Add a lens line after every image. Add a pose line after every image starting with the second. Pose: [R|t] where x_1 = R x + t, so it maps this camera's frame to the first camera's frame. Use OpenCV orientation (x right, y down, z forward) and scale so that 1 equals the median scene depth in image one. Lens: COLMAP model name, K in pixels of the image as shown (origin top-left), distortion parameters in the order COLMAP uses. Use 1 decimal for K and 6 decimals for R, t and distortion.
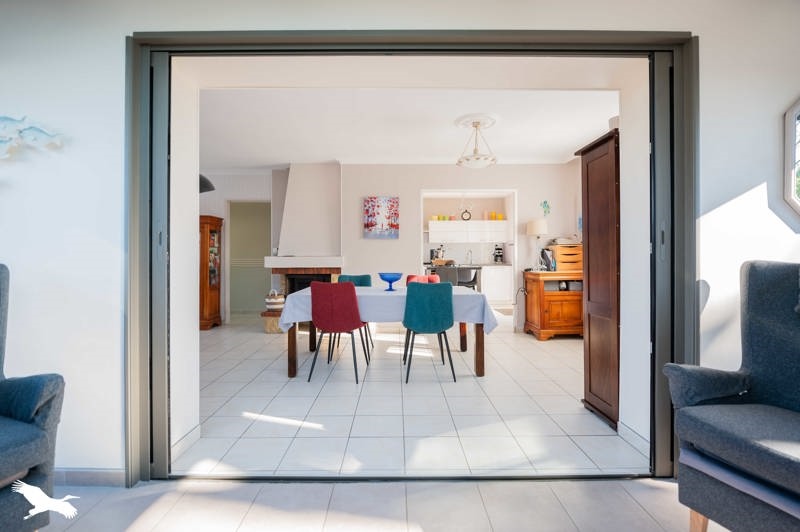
lens RADIAL K [[364.8, 0, 400.6], [0, 364.8, 255.4], [0, 0, 1]] dist [-0.000836, -0.000086]
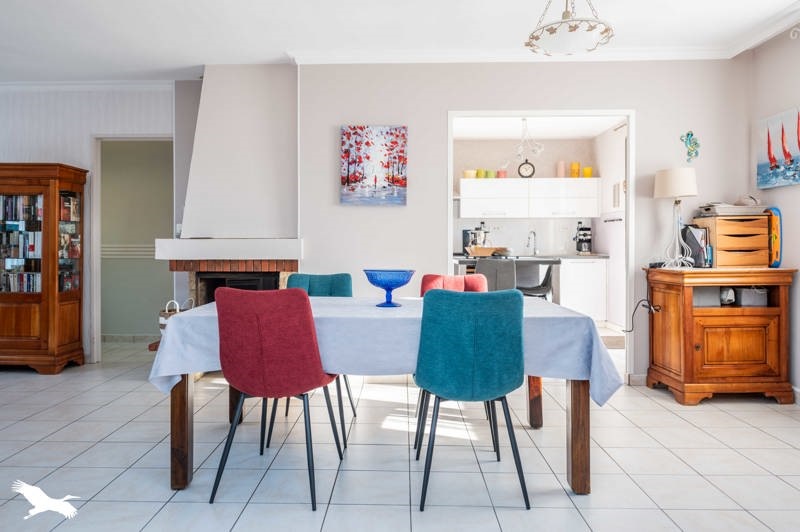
lens RADIAL K [[548.3, 0, 399.0], [0, 548.3, 240.5], [0, 0, 1]] dist [0.000527, 0.000457]
pose [[0.999766, 0.002508, -0.021476, 0.001419], [-0.002674, 0.999967, -0.007732, 0.011405], [0.021456, 0.007788, 0.999739, 0.210071]]
